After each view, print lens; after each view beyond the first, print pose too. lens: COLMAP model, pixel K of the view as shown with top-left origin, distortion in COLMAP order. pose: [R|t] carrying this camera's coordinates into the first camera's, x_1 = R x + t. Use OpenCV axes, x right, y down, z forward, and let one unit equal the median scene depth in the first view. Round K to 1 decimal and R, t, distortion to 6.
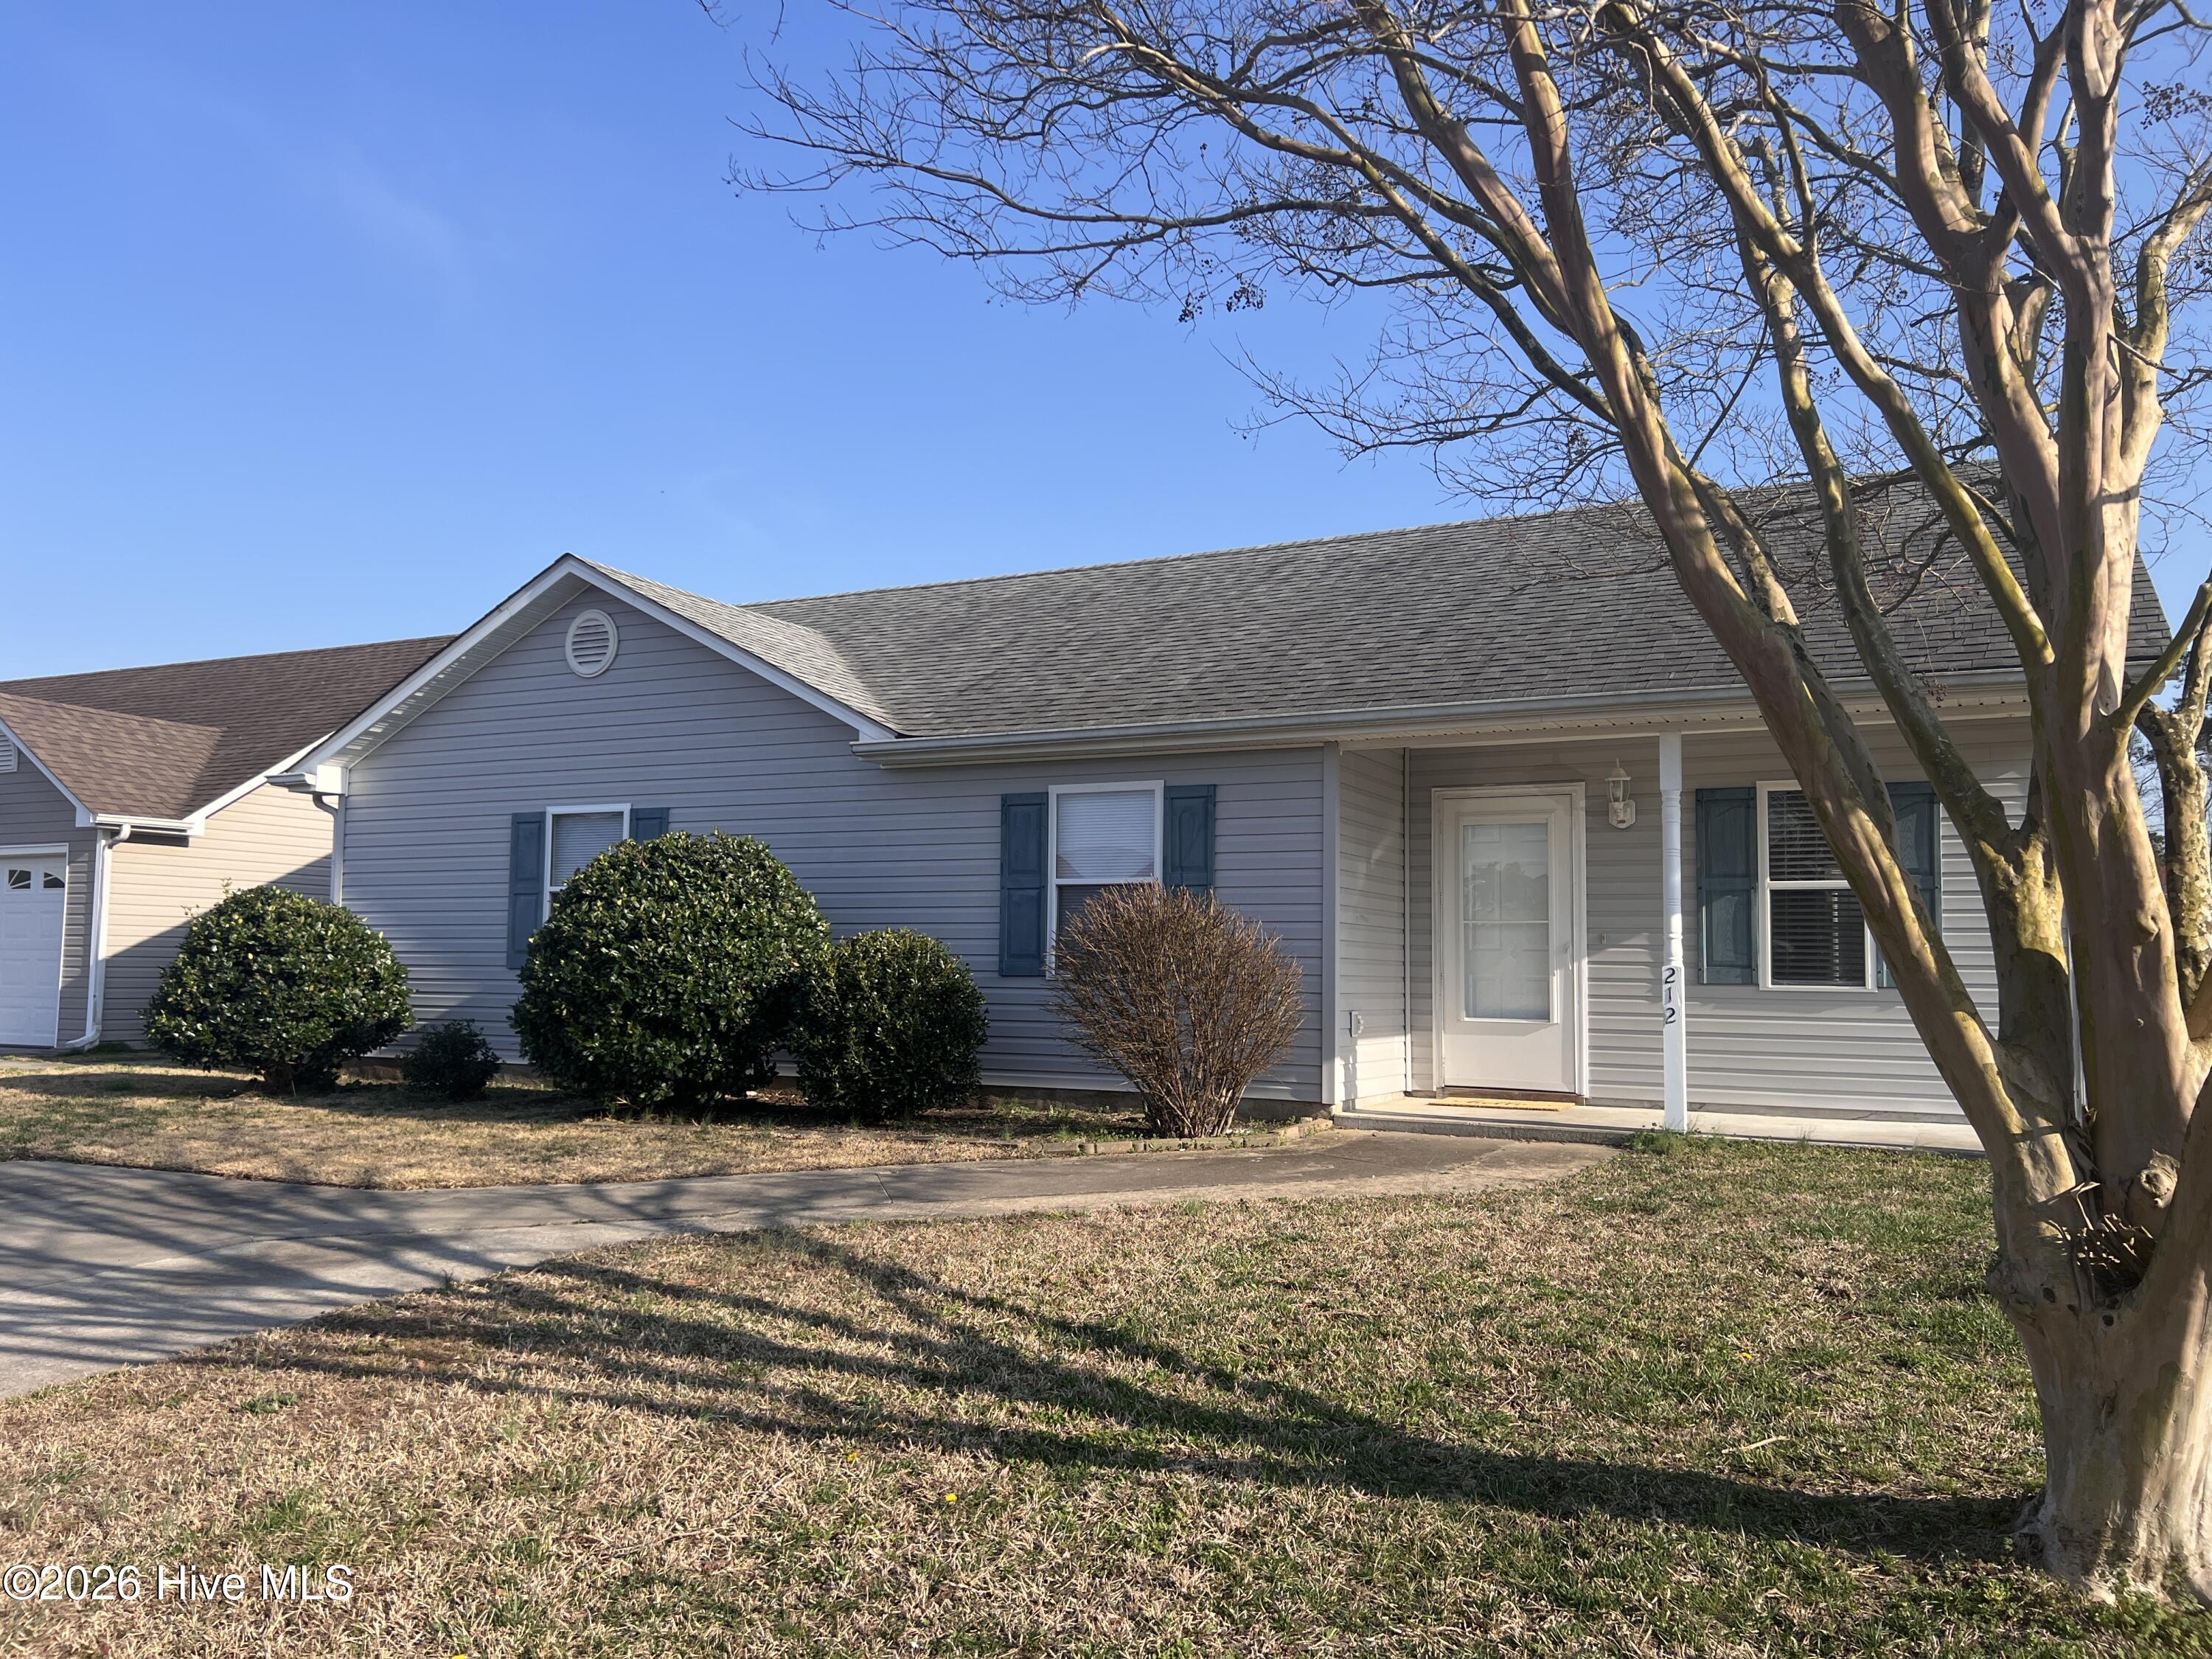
lens RADIAL K [[1653.2, 0, 1123.2], [0, 1653.2, 864.7], [0, 0, 1]] dist [0.061326, -0.063513]
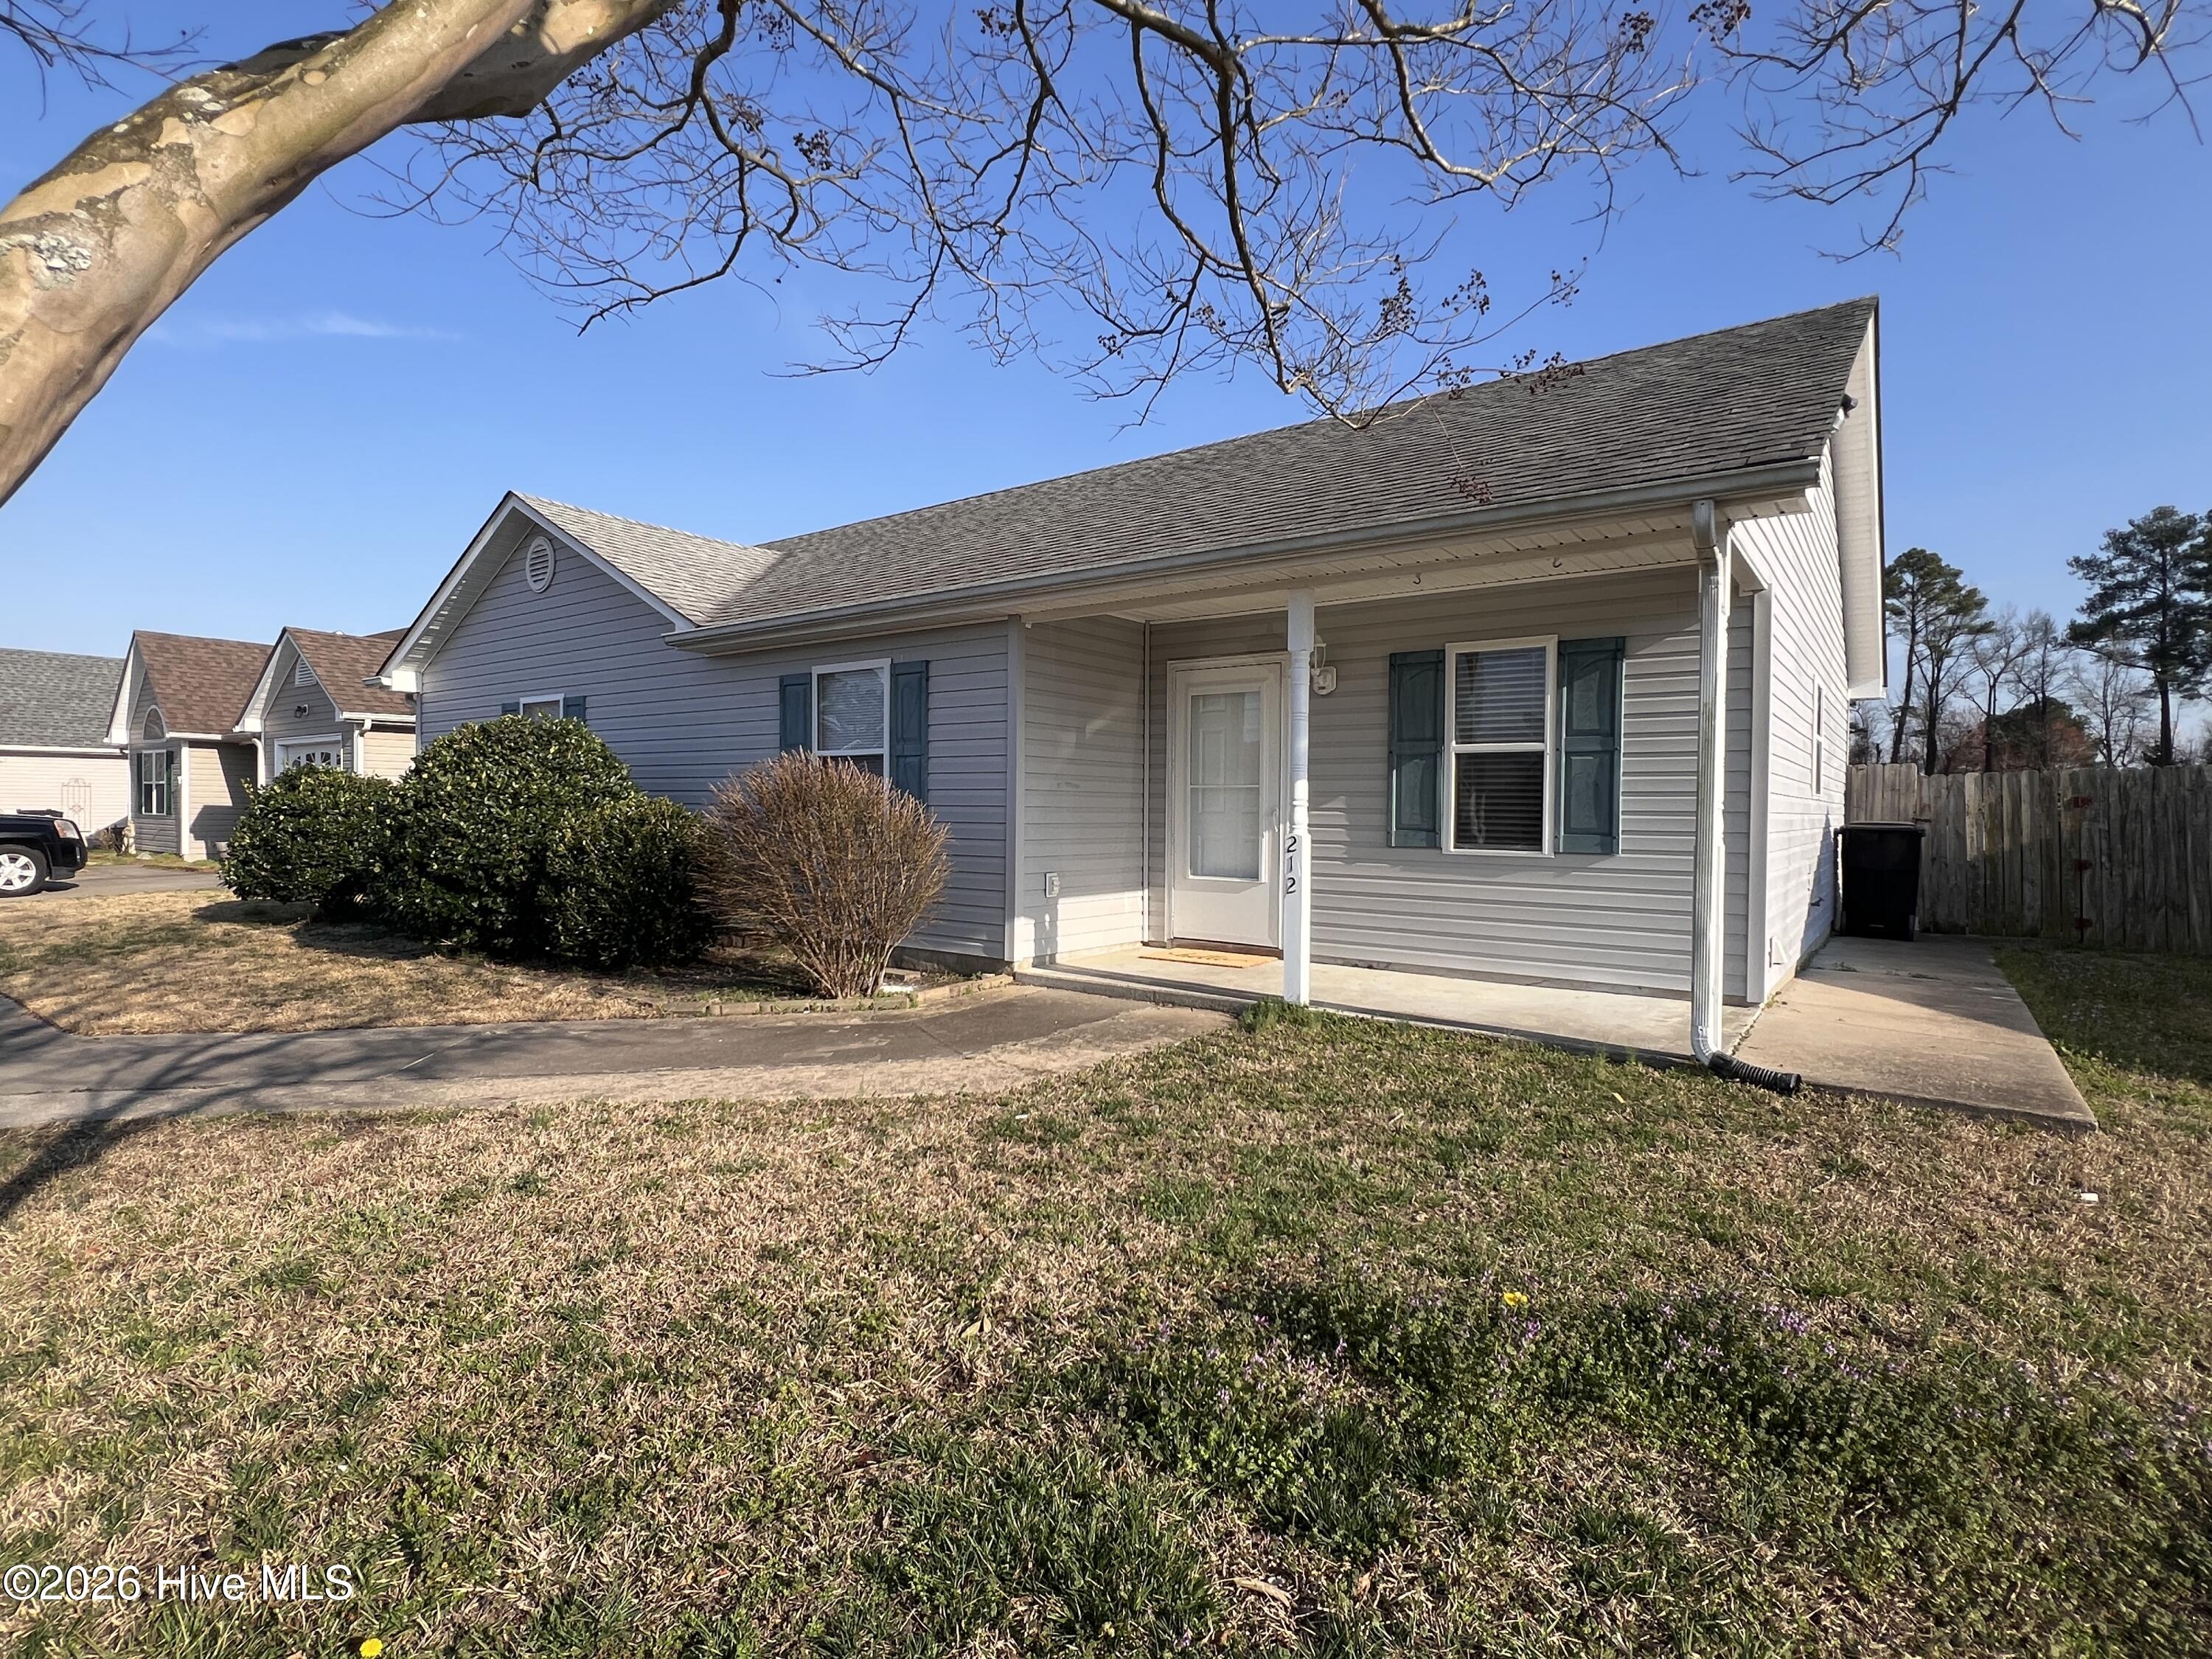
lens RADIAL K [[1092.9, 0, 1103.9], [0, 1092.9, 824.5], [0, 0, 1]] dist [-0.004422, 0.002845]
pose [[0.985179, -0.000518, -0.171528, 0.281274], [0.013765, 0.997009, 0.076044, 0.004802], [0.170976, -0.077278, 0.982240, 0.307341]]
